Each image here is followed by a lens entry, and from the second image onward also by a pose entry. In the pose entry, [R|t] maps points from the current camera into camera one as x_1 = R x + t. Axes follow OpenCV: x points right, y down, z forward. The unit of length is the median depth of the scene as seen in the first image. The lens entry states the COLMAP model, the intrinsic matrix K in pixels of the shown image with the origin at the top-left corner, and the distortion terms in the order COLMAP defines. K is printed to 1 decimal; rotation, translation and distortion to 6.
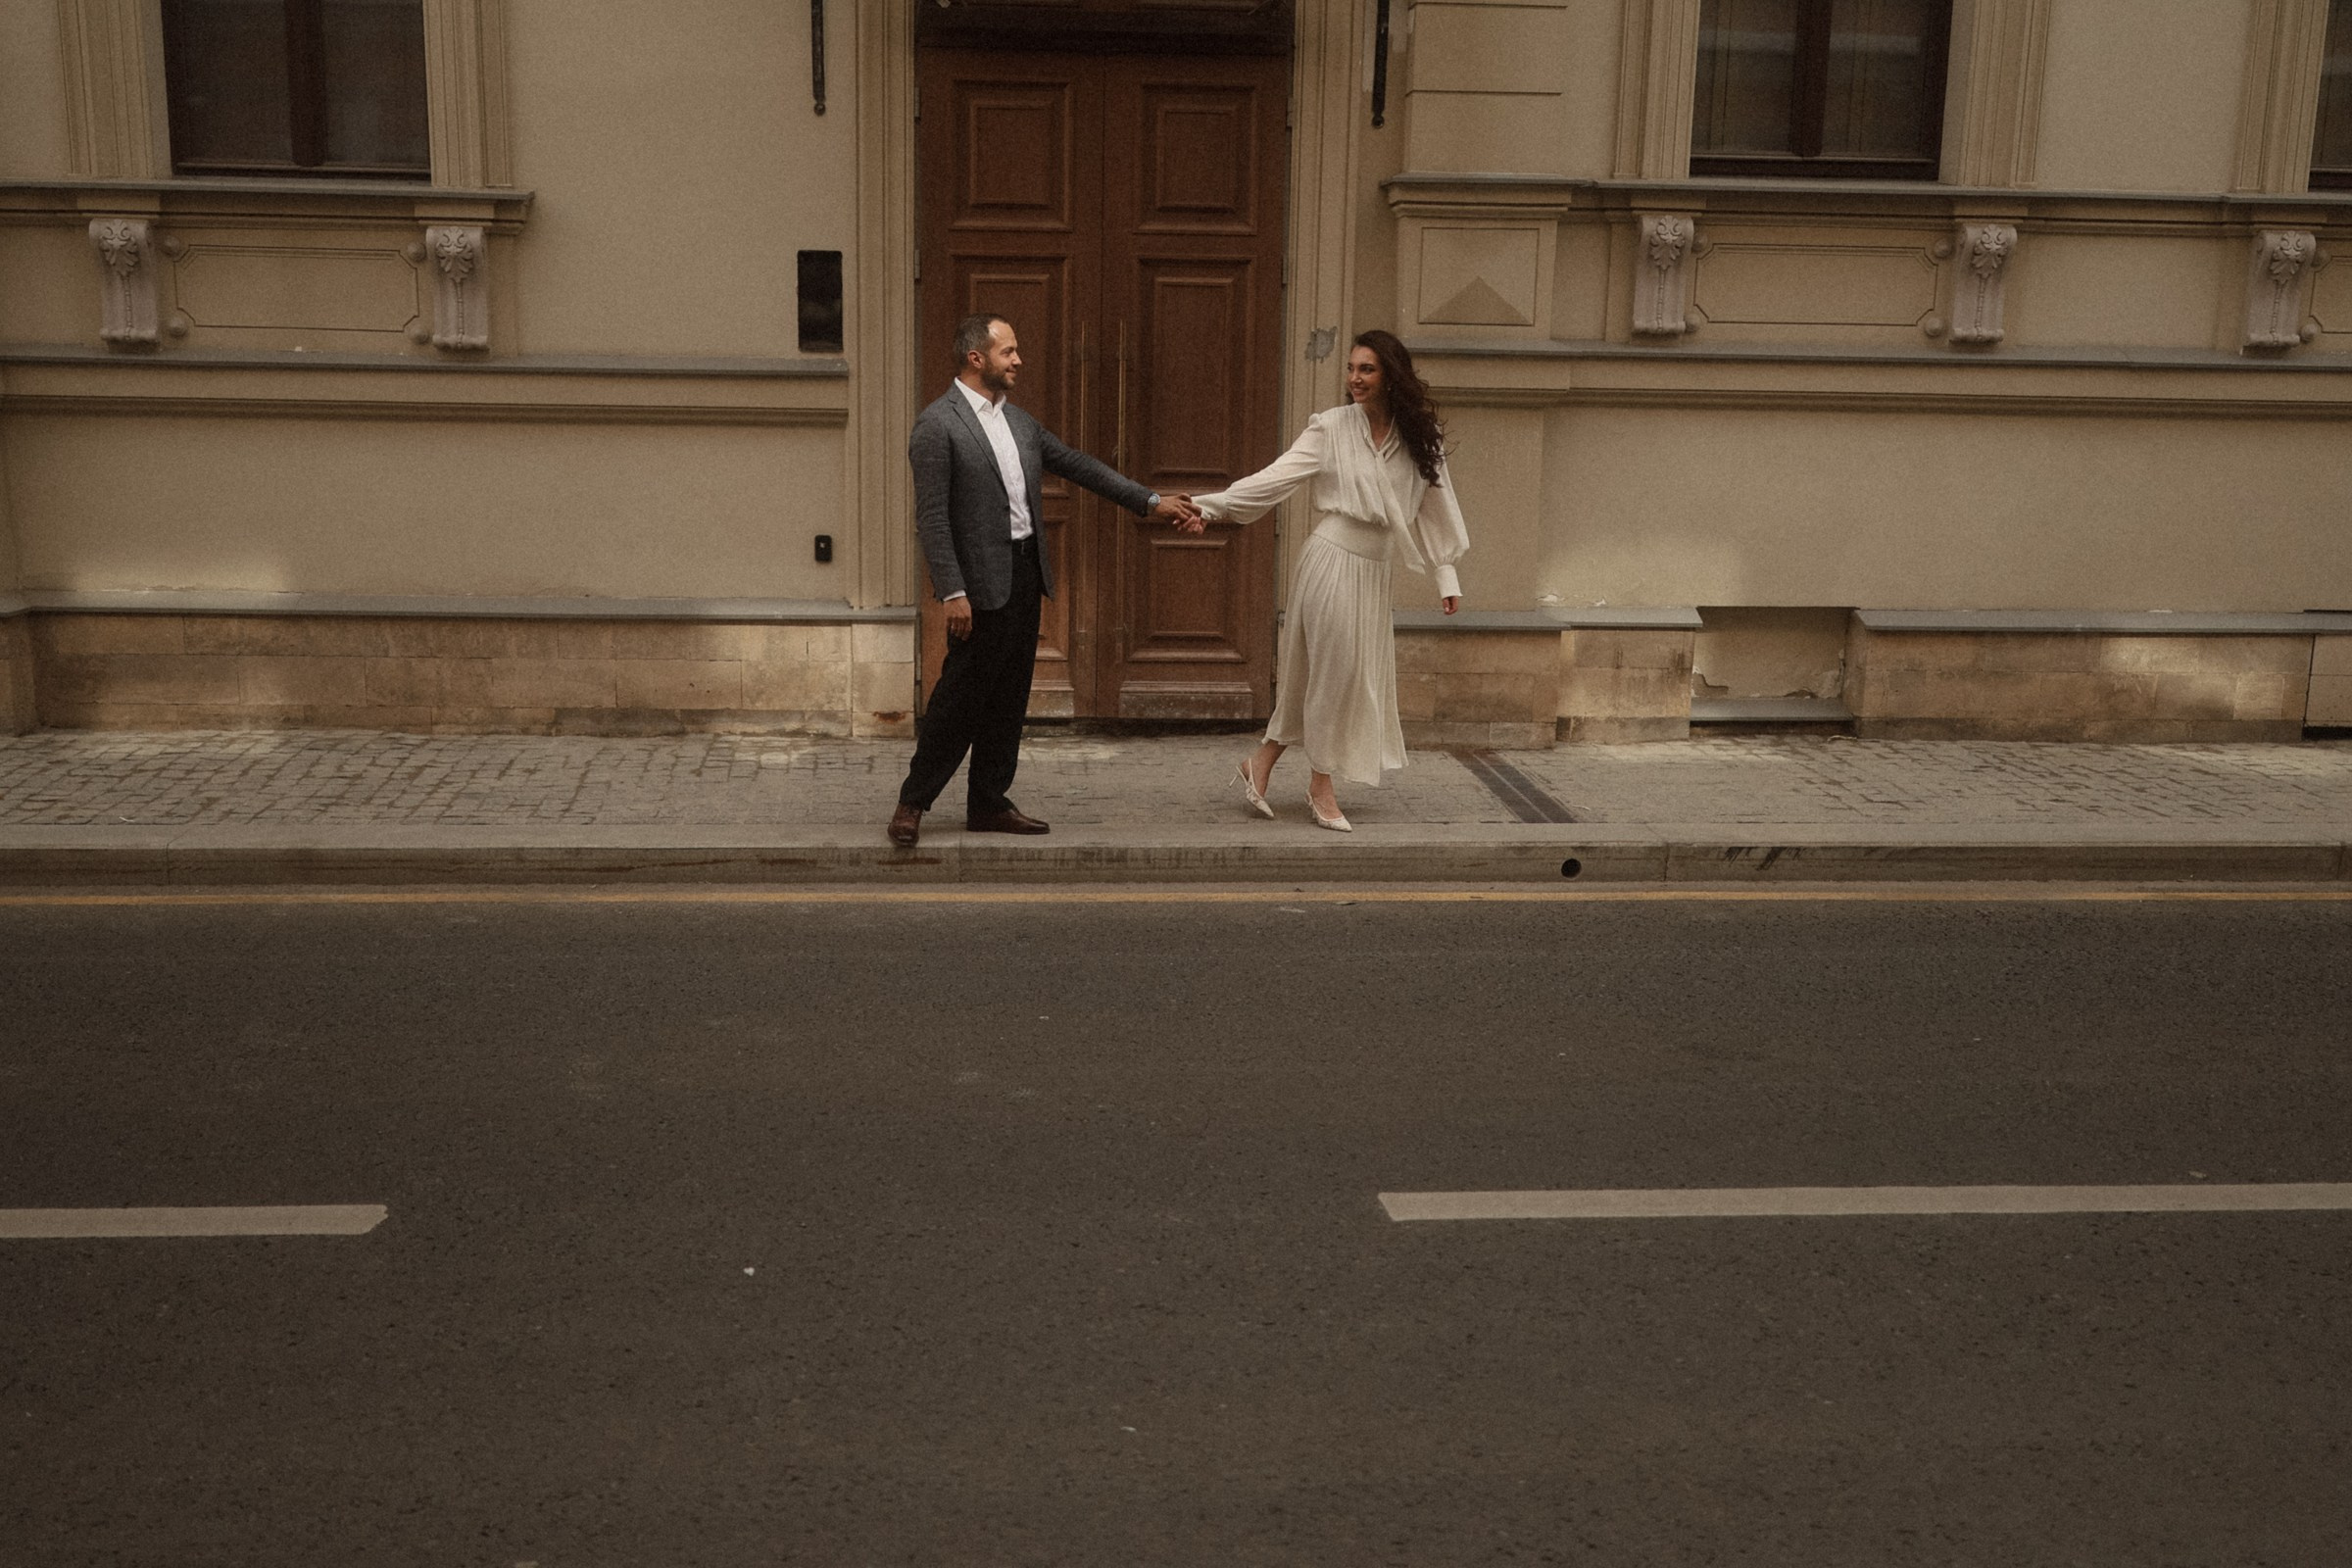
lens RADIAL K [[2209.2, 0, 1170.8], [0, 2209.2, 803.3], [0, 0, 1]] dist [0.006245, 0.000000]
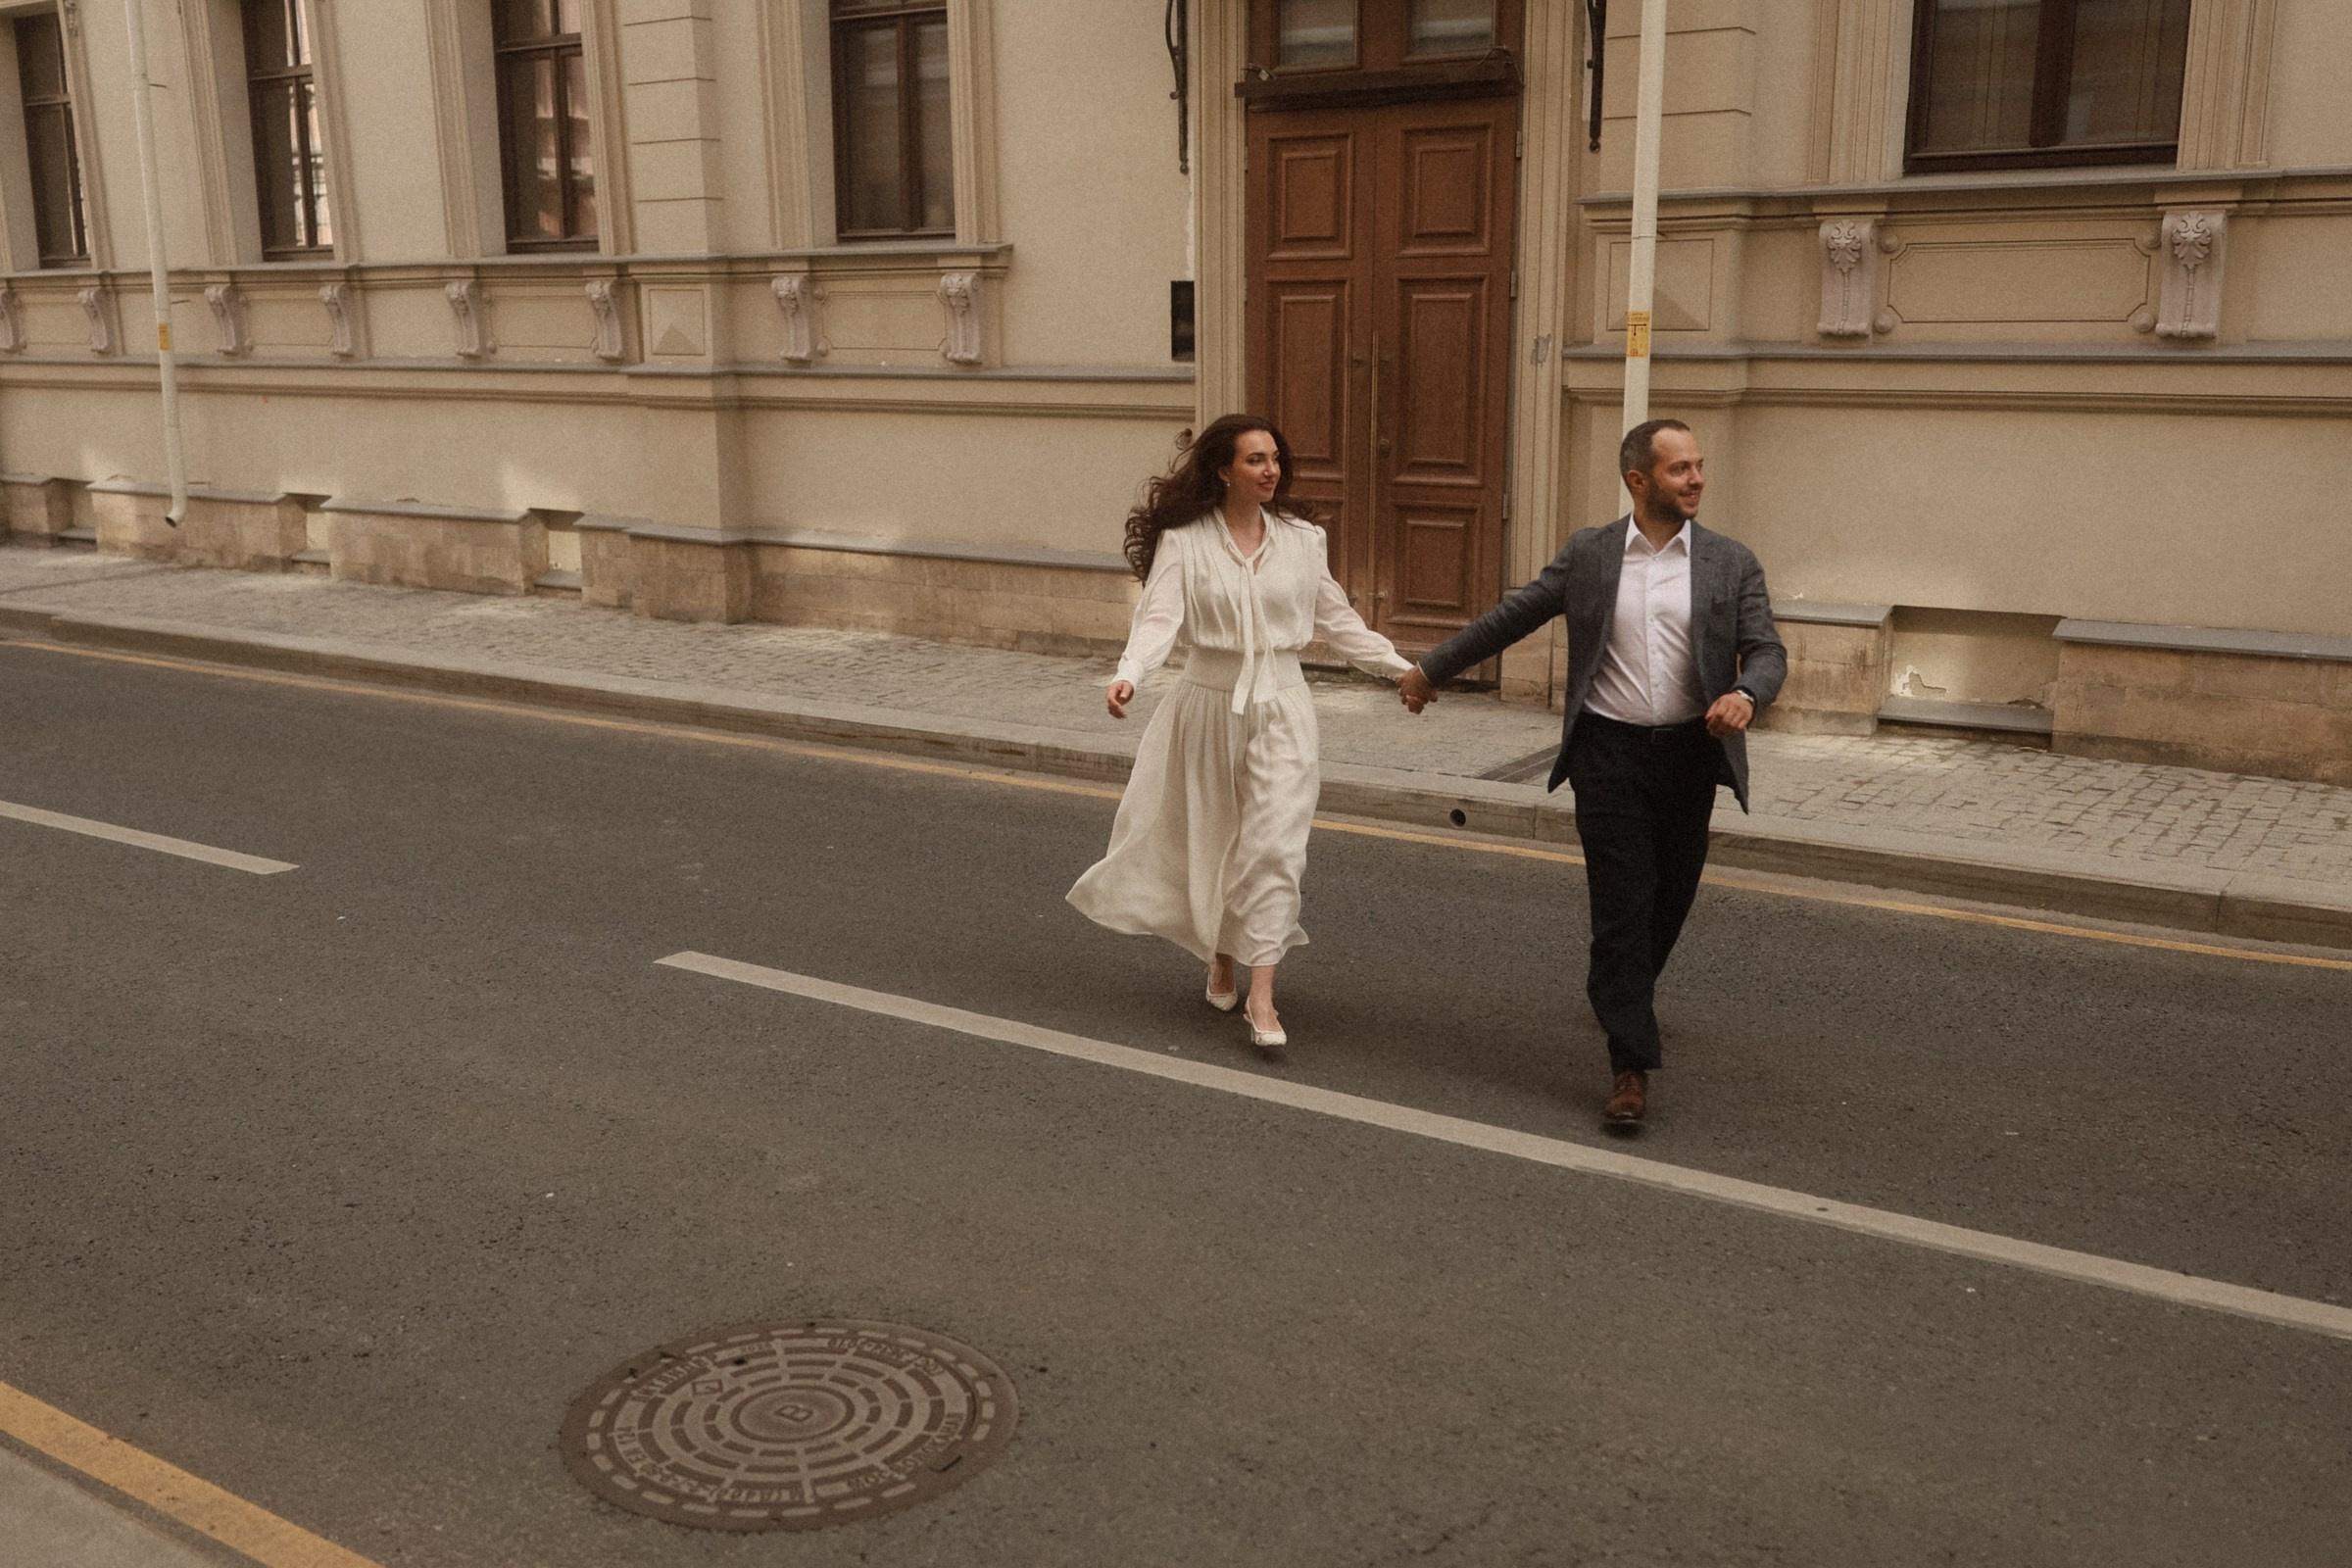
lens RADIAL K [[2209.2, 0, 1194.3], [0, 2209.2, 826.2], [0, 0, 1]] dist [0.006245, 0.000000]
pose [[0.783081, 0.119367, -0.610358, 0.637634], [-0.104908, 0.992698, 0.059546, -0.016400], [0.613008, 0.017402, 0.789885, 0.012245]]
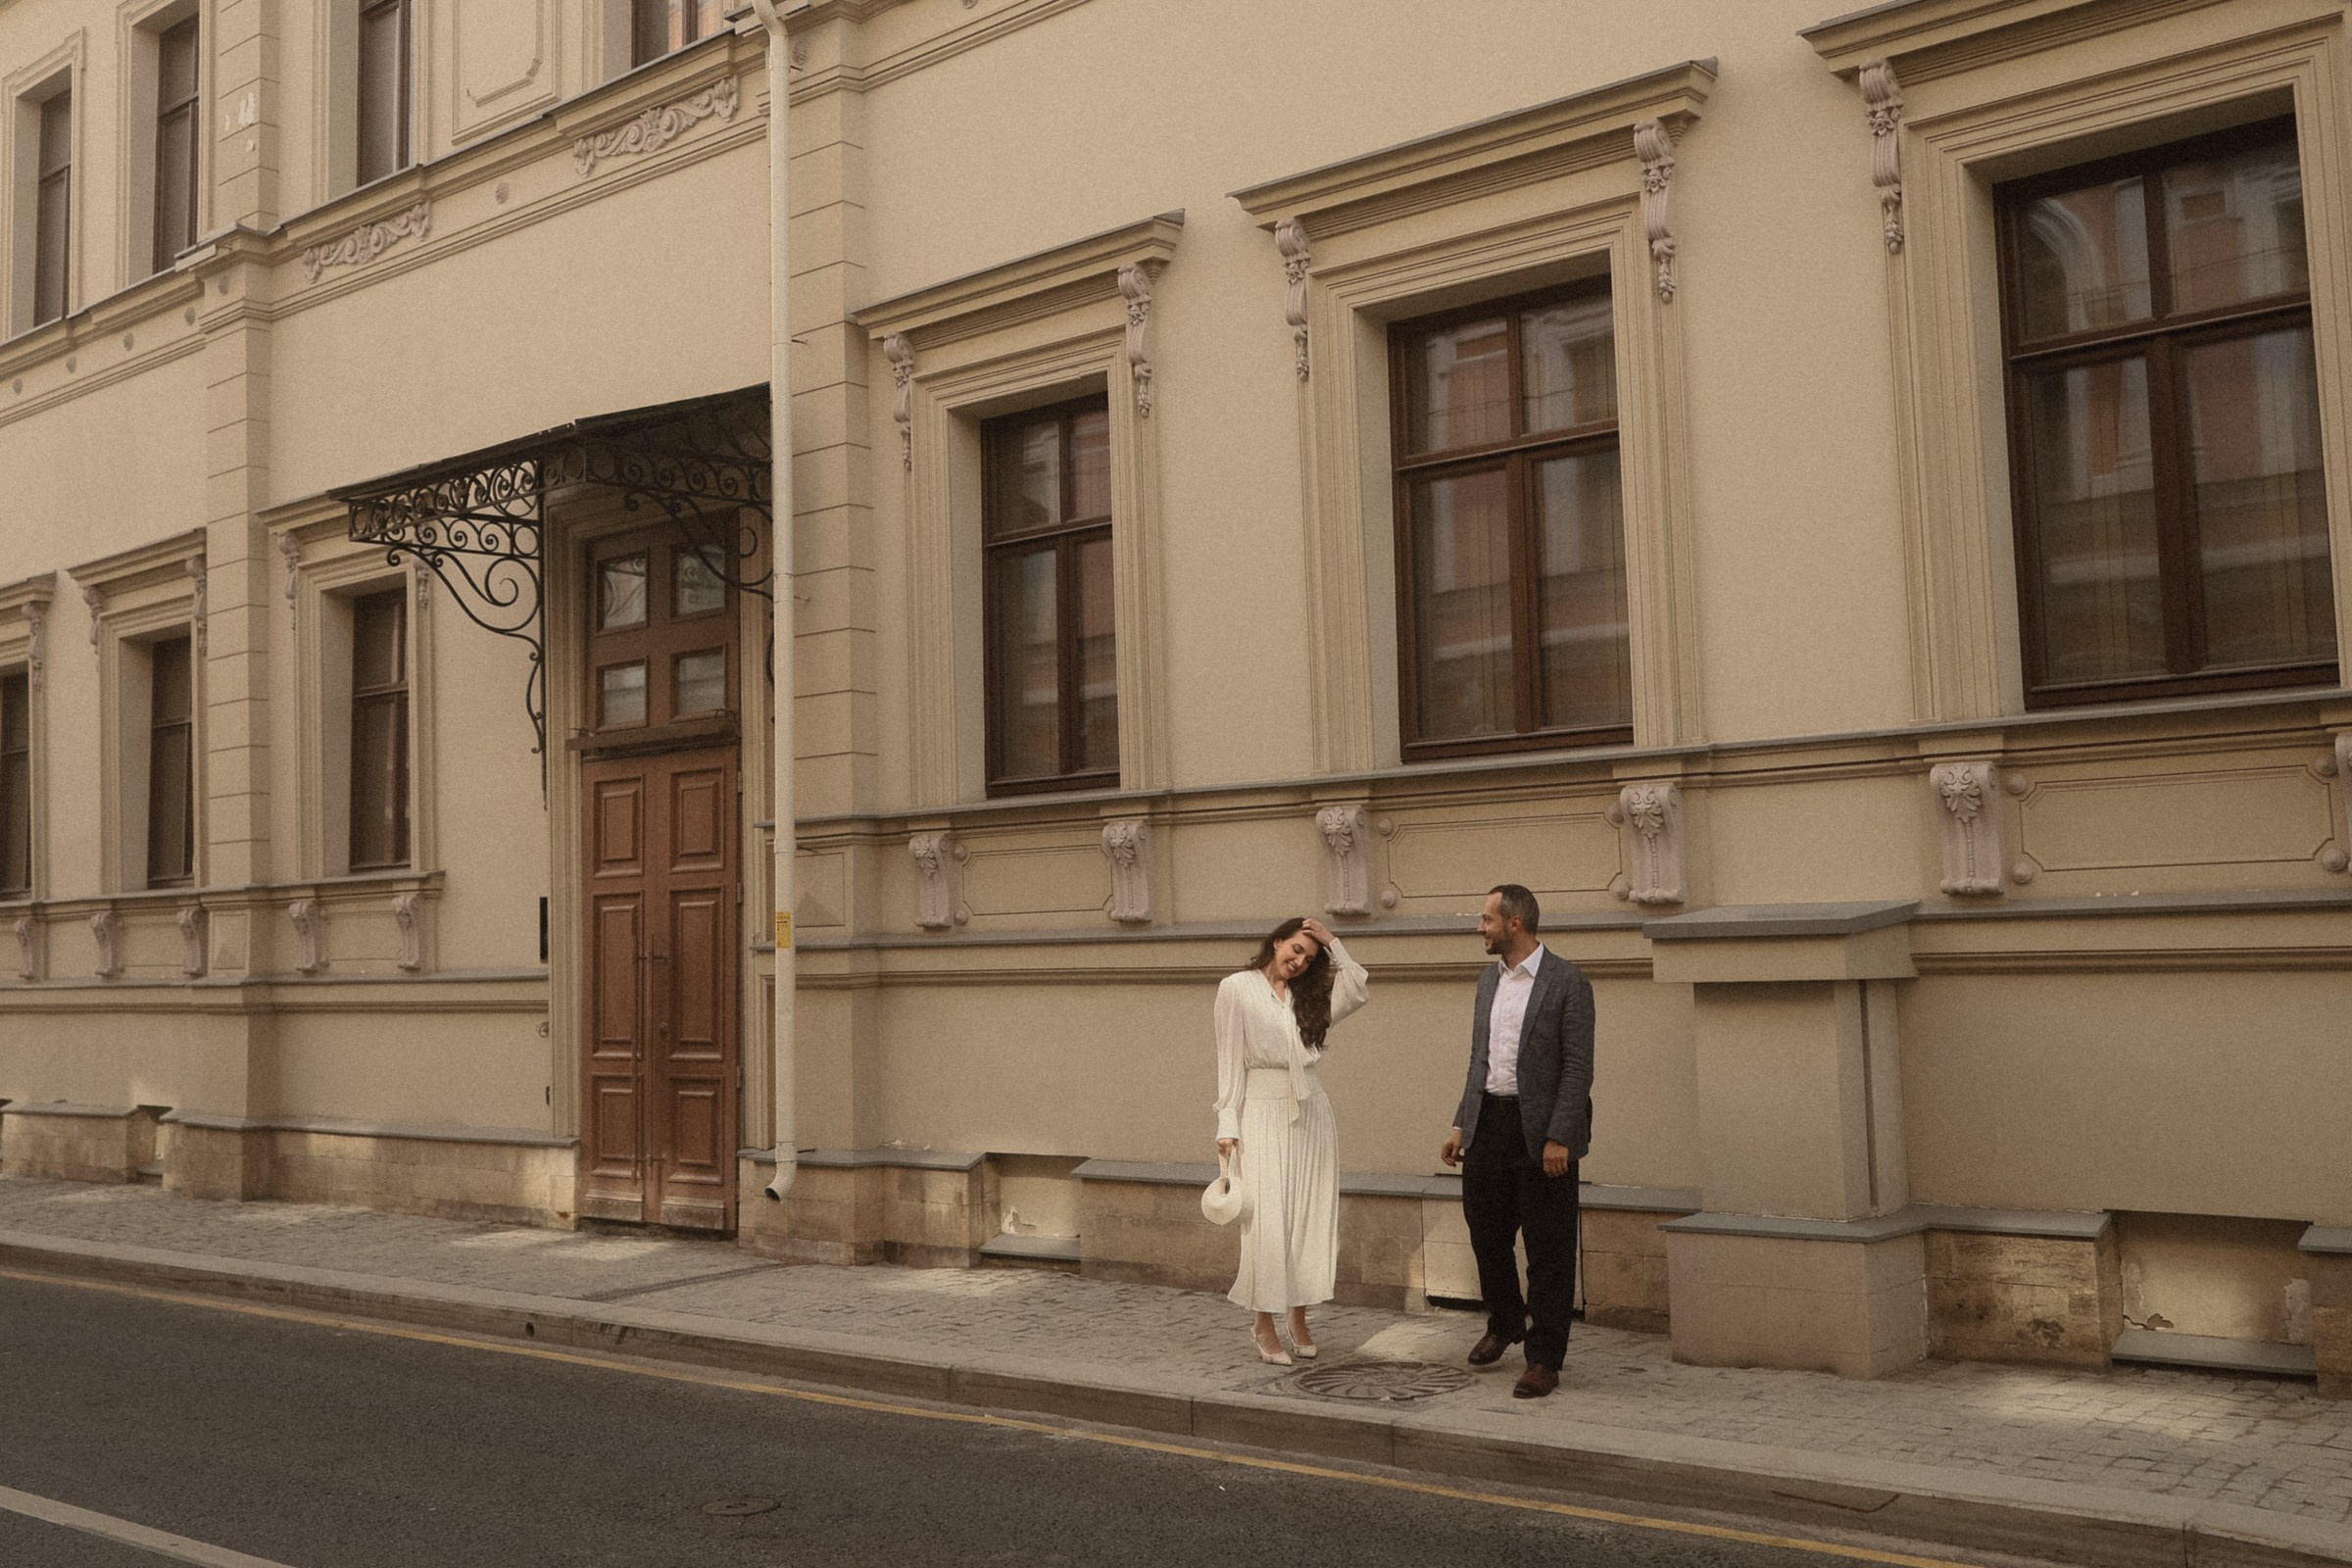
lens RADIAL K [[2419.4, 0, 1112.6], [0, 2419.4, 678.0], [0, 0, 1]] dist [-0.013883, 0.000000]
pose [[0.696954, -0.114261, -0.707955, 1.267126], [-0.099613, 0.962228, -0.253365, -0.013263], [0.710164, 0.247106, 0.659247, 0.144247]]
